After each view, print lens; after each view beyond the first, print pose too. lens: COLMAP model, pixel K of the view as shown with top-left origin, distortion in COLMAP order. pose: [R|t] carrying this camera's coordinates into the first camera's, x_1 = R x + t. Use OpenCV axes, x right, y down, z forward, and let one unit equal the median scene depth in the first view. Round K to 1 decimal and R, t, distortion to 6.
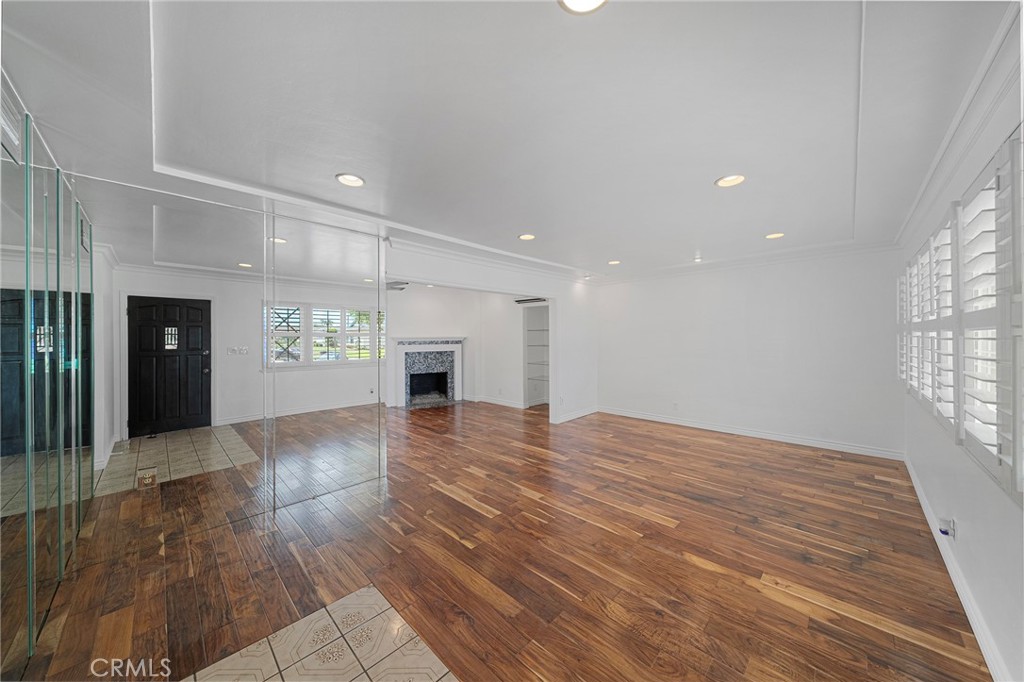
lens RADIAL K [[350.8, 0, 515.8], [0, 350.8, 342.8], [0, 0, 1]] dist [-0.000217, 0.000038]
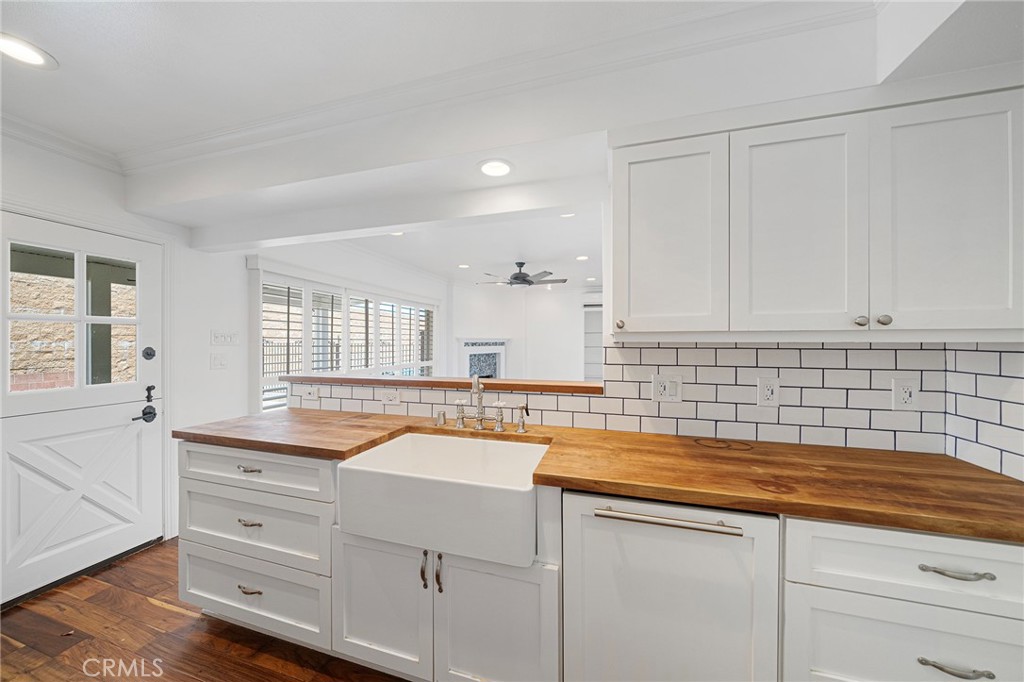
lens RADIAL K [[350.9, 0, 512.0], [0, 350.9, 341.0], [0, 0, 1]] dist [0.000373, 0.000013]
pose [[0.886648, 0.008127, 0.462374, -1.211204], [0.000159, 0.999840, -0.017878, 0.016430], [-0.462445, 0.015925, 0.886505, 0.265088]]
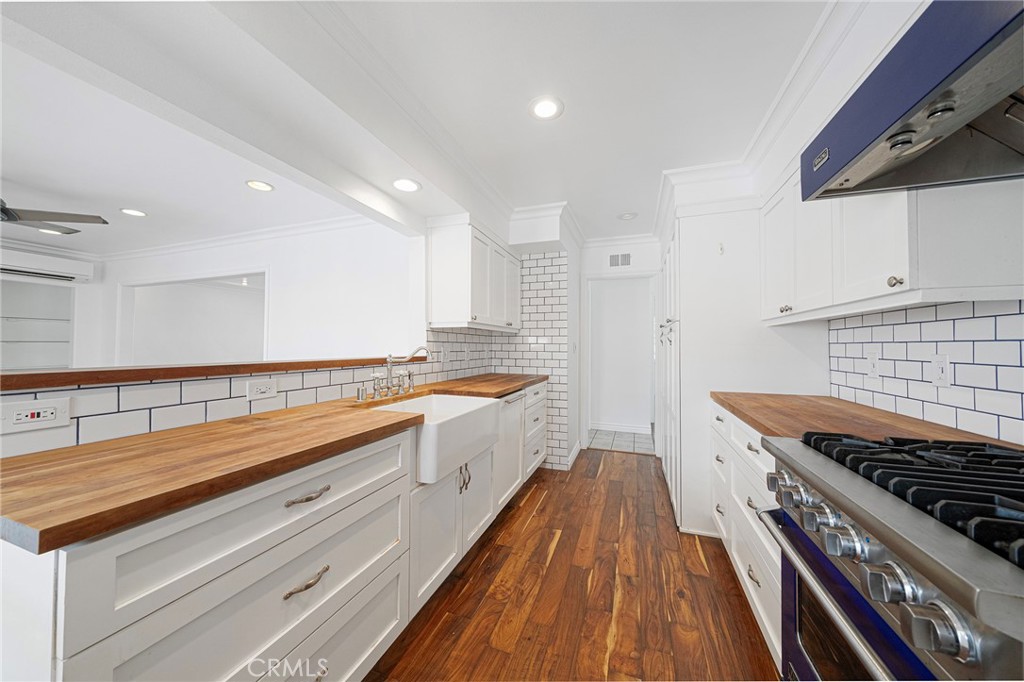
lens RADIAL K [[350.4, 0, 504.2], [0, 350.4, 341.5], [0, 0, 1]] dist [-0.001227, -0.000216]
pose [[-0.405315, 0.018434, 0.913991, -1.589257], [0.010471, 0.999825, -0.015522, 0.050499], [-0.914117, 0.003279, -0.405437, 0.746564]]
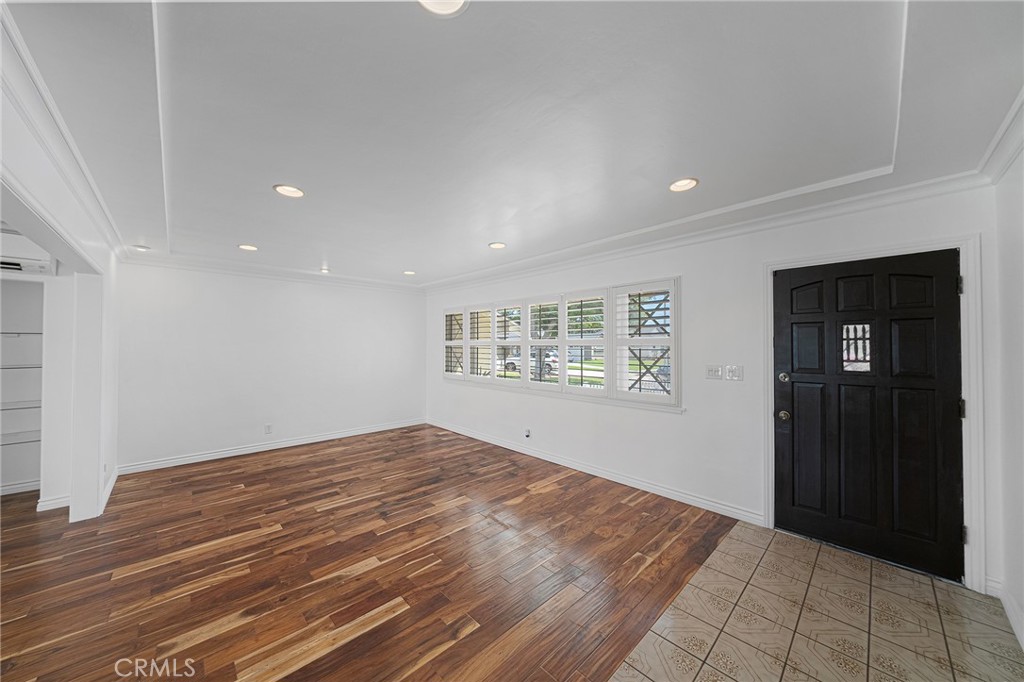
lens RADIAL K [[350.4, 0, 504.2], [0, 350.4, 341.5], [0, 0, 1]] dist [-0.001227, -0.000216]
pose [[0.049826, 0.020557, 0.998546, -0.556329], [0.015748, 0.999648, -0.021366, -0.008575], [-0.998634, 0.016790, 0.049484, 0.556650]]
